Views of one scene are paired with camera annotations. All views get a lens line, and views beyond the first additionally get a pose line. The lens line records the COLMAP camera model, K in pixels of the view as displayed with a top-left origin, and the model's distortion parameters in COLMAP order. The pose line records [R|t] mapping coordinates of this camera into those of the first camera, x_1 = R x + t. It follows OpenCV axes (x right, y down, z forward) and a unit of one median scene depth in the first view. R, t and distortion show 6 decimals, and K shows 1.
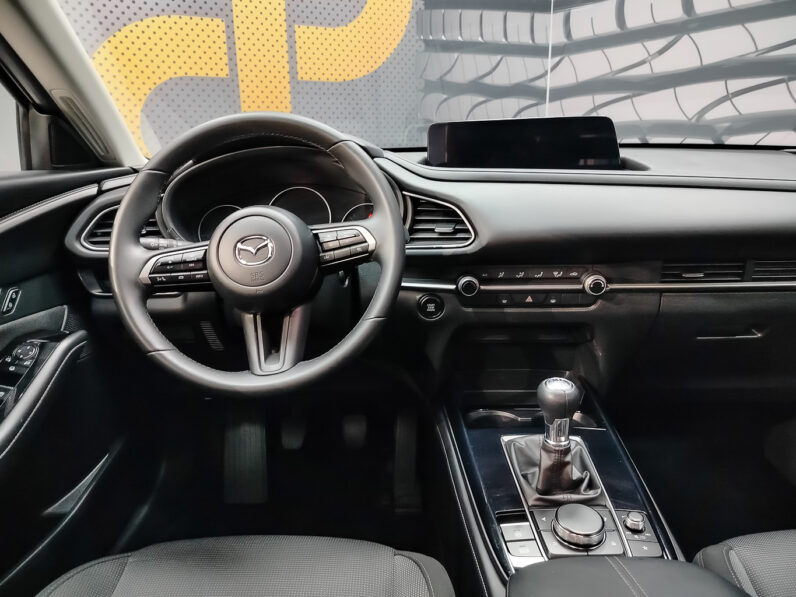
lens RADIAL K [[563.7, 0, 398.0], [0, 563.7, 298.5], [0, 0, 1]] dist [-0.001063, -0.003848]
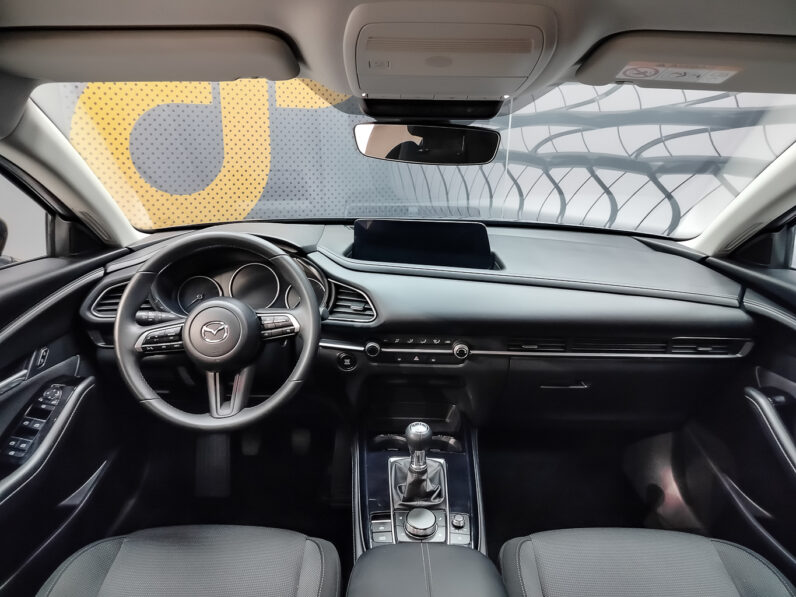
lens RADIAL K [[568.0, 0, 397.4], [0, 568.0, 295.2], [0, 0, 1]] dist [0.039382, -0.059799]
pose [[0.999415, 0.027759, 0.019975, 0.155025], [-0.028182, 0.999378, 0.021179, -0.186319], [-0.019375, -0.021729, 0.999576, -0.405761]]
